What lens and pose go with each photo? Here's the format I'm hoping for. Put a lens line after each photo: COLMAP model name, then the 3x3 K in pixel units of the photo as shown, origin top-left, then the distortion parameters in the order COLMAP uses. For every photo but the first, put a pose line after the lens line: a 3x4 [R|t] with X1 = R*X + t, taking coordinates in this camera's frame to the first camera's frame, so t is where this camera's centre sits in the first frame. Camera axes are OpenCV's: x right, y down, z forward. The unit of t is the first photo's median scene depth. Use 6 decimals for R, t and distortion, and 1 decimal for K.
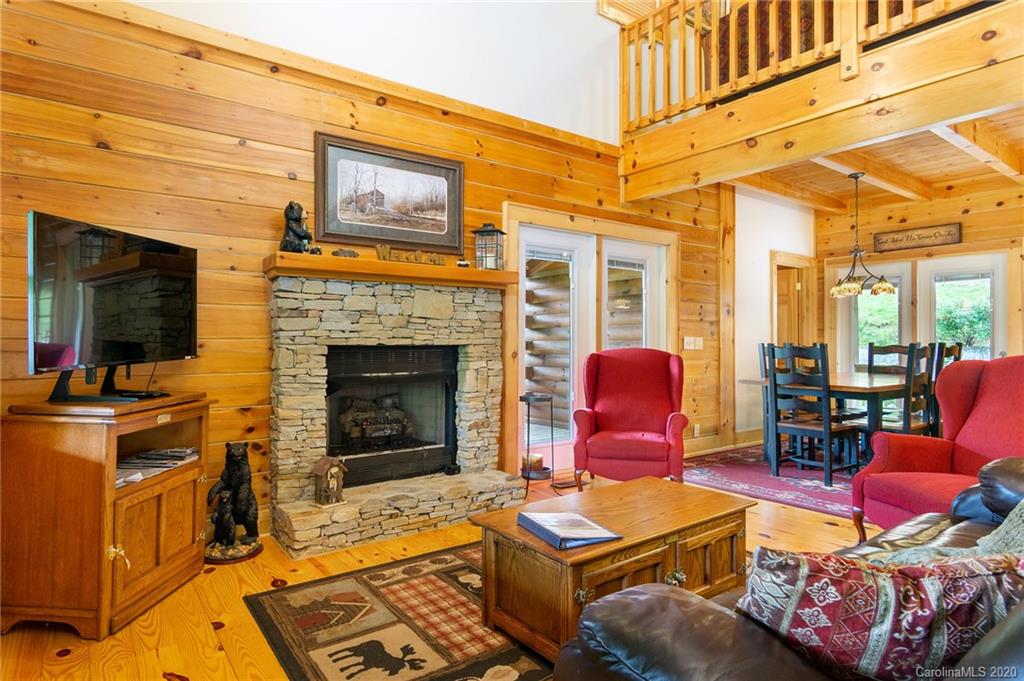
lens RADIAL K [[570.5, 0, 468.2], [0, 570.5, 338.2], [0, 0, 1]] dist [-0.006261, -0.001785]
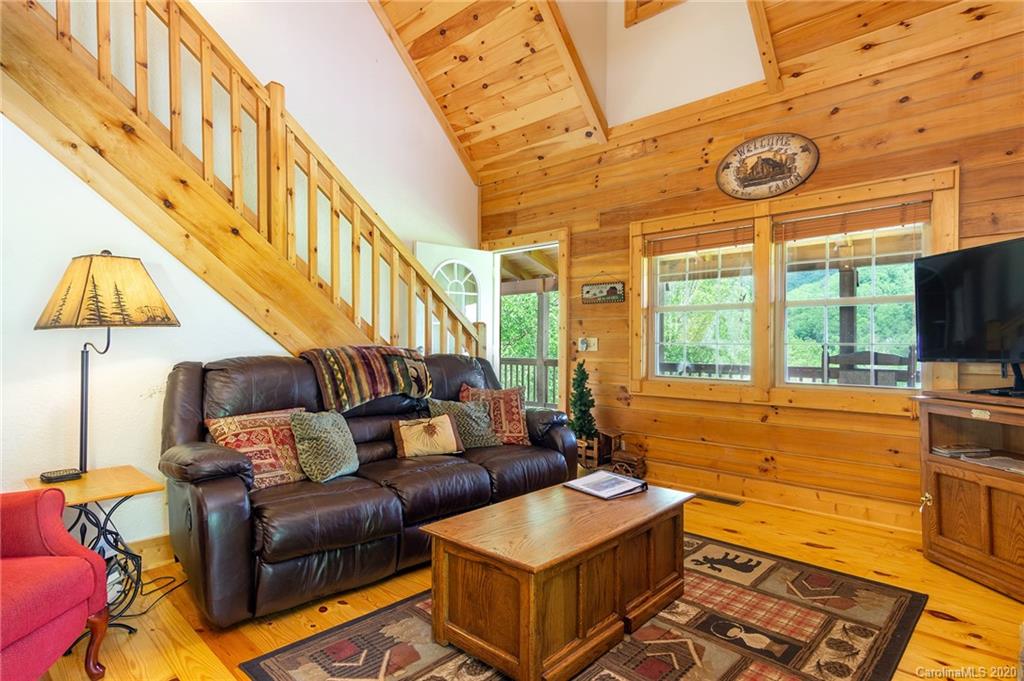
lens RADIAL K [[537.8, 0, 512.0], [0, 537.8, 340.5], [0, 0, 1]] dist [0.003240, 0.001578]
pose [[-0.976587, -0.003765, -0.215089, 0.379157], [-0.002912, 0.999987, -0.004281, 0.007506], [0.215102, -0.003554, -0.976585, 1.267668]]
